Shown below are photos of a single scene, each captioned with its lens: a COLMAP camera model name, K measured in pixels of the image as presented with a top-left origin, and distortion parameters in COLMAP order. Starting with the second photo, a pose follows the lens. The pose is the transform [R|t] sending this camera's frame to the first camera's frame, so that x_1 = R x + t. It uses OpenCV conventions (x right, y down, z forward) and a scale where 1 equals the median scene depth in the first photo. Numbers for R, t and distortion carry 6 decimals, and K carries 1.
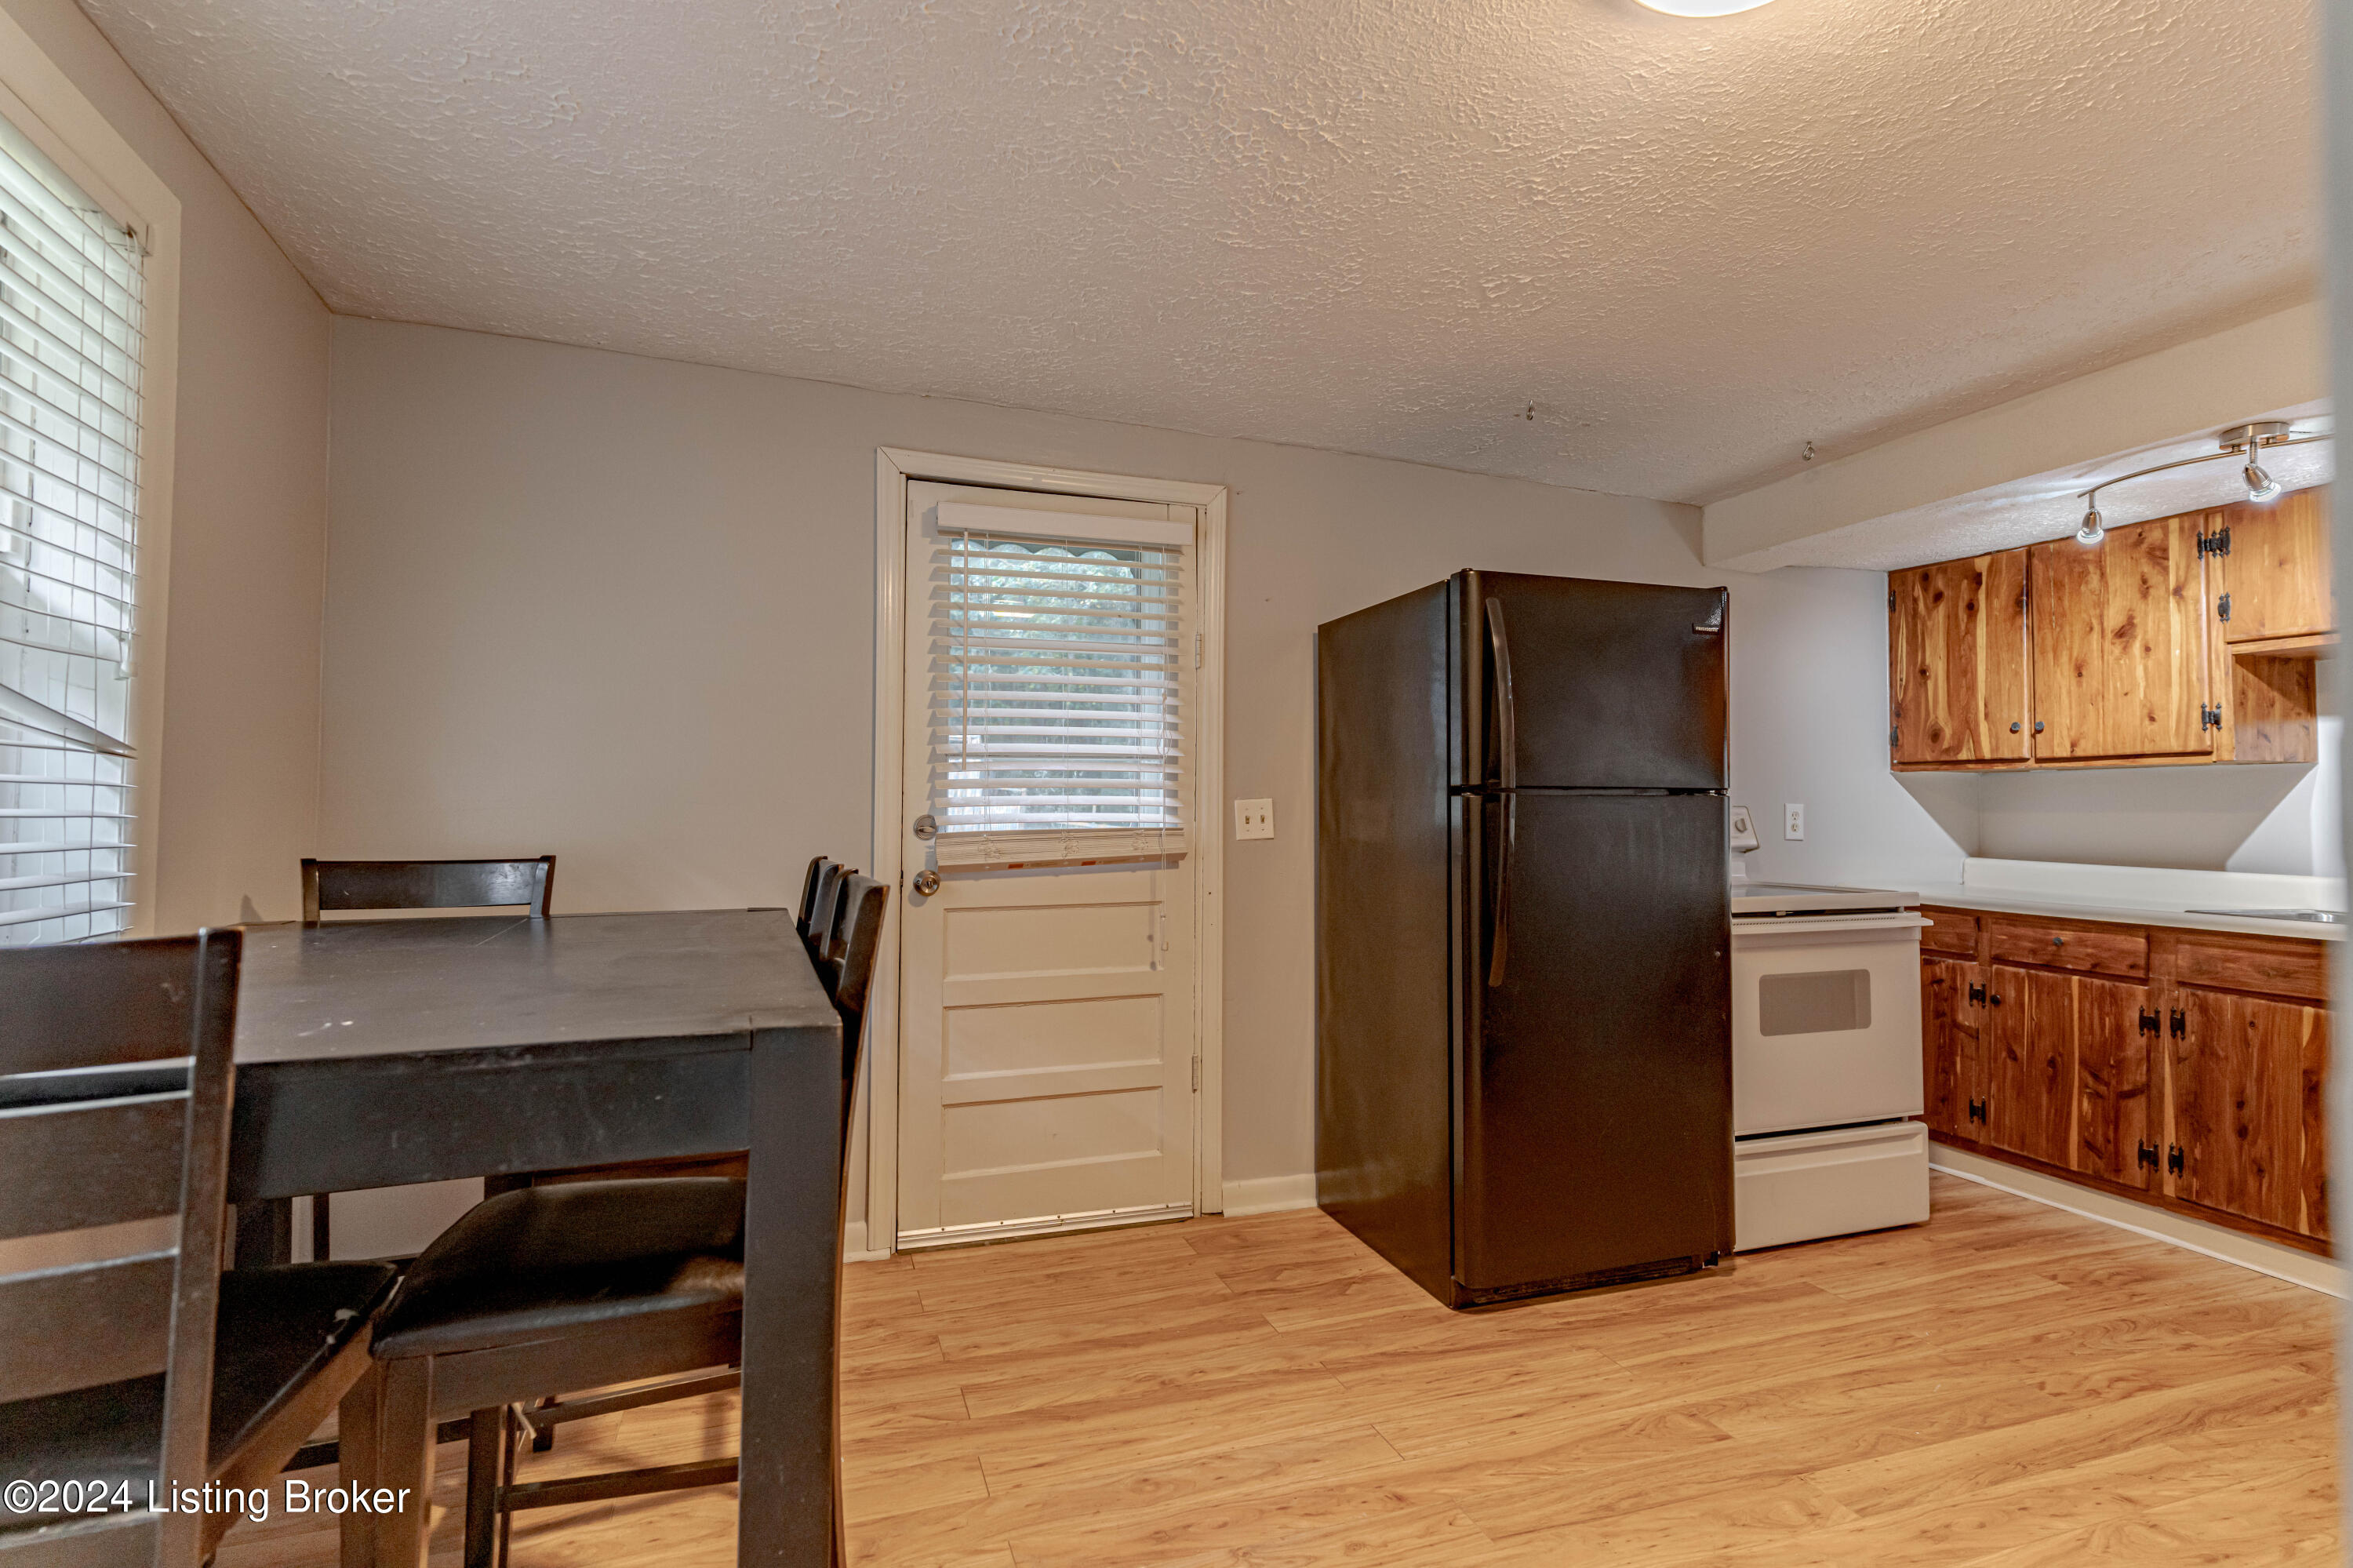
lens RADIAL K [[1175.6, 0, 1171.6], [0, 1175.6, 782.9], [0, 0, 1]] dist [0.006092, 0.001090]
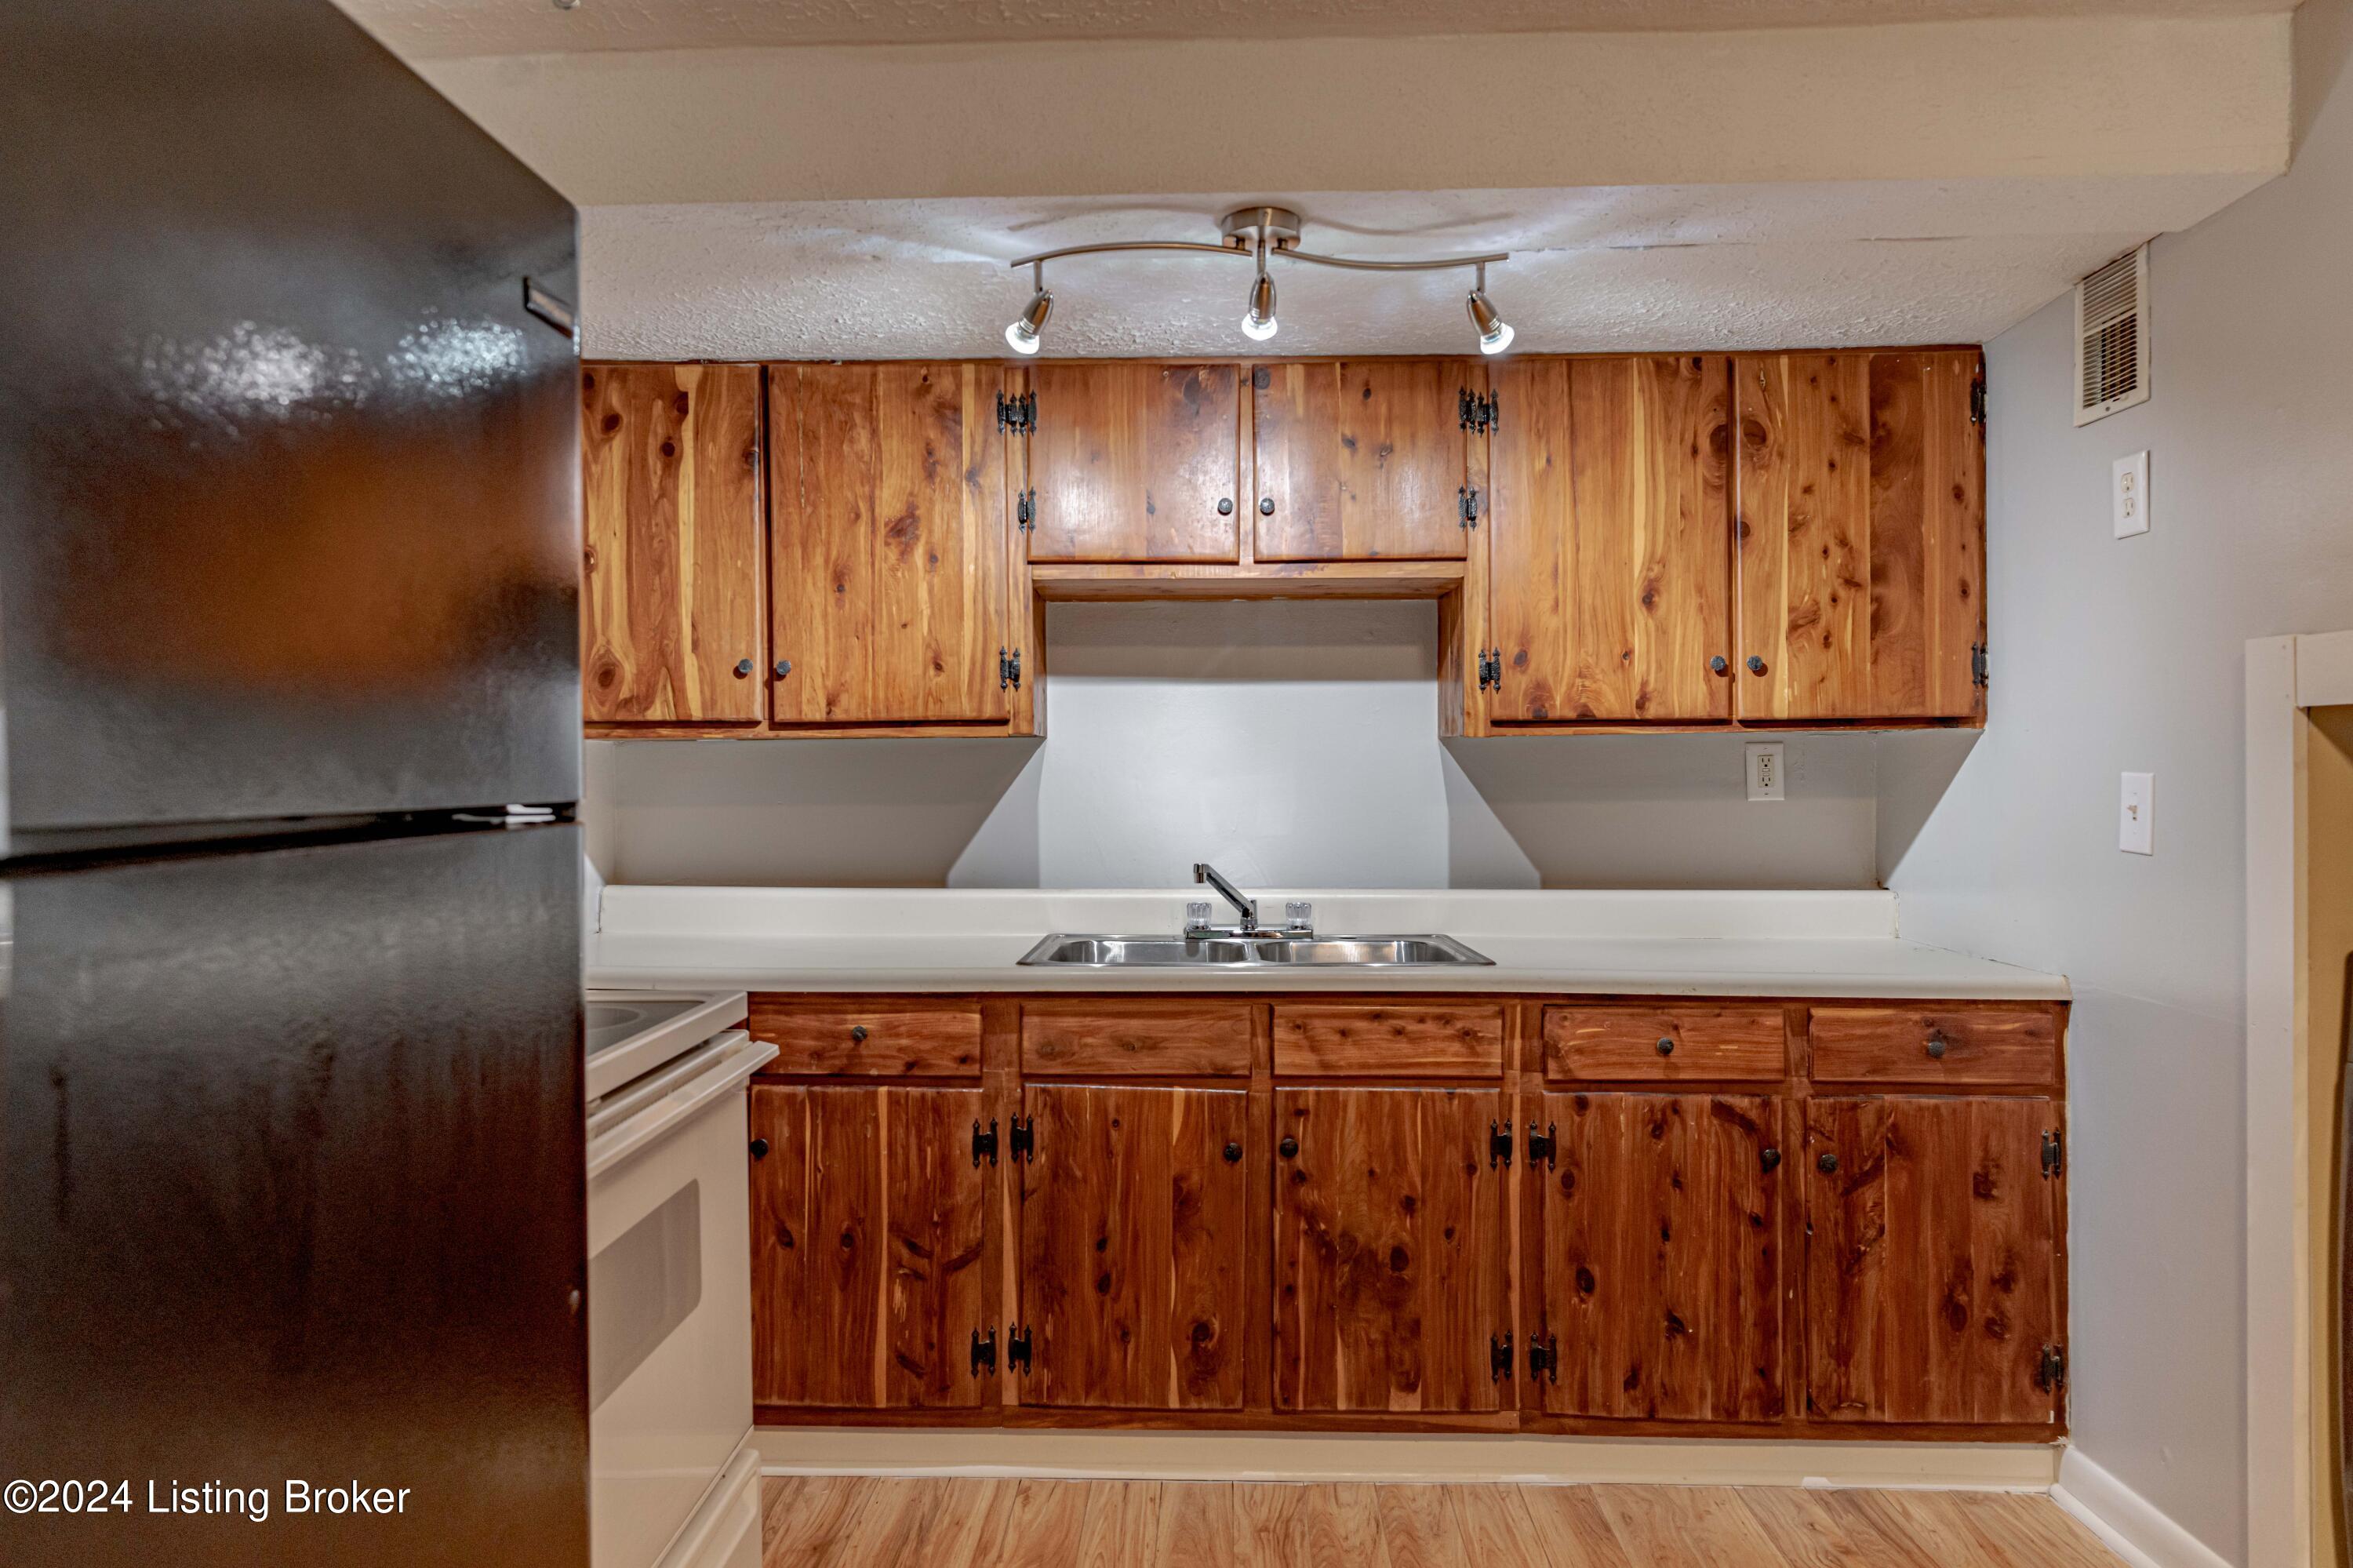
lens RADIAL K [[1487.6, 0, 1172.2], [0, 1487.6, 786.4], [0, 0, 1]] dist [0.000836, -0.001361]
pose [[0.369354, -0.016544, 0.929142, 0.117651], [-0.014817, 0.999610, 0.023689, -0.009914], [-0.929171, -0.022517, 0.368964, 0.589072]]
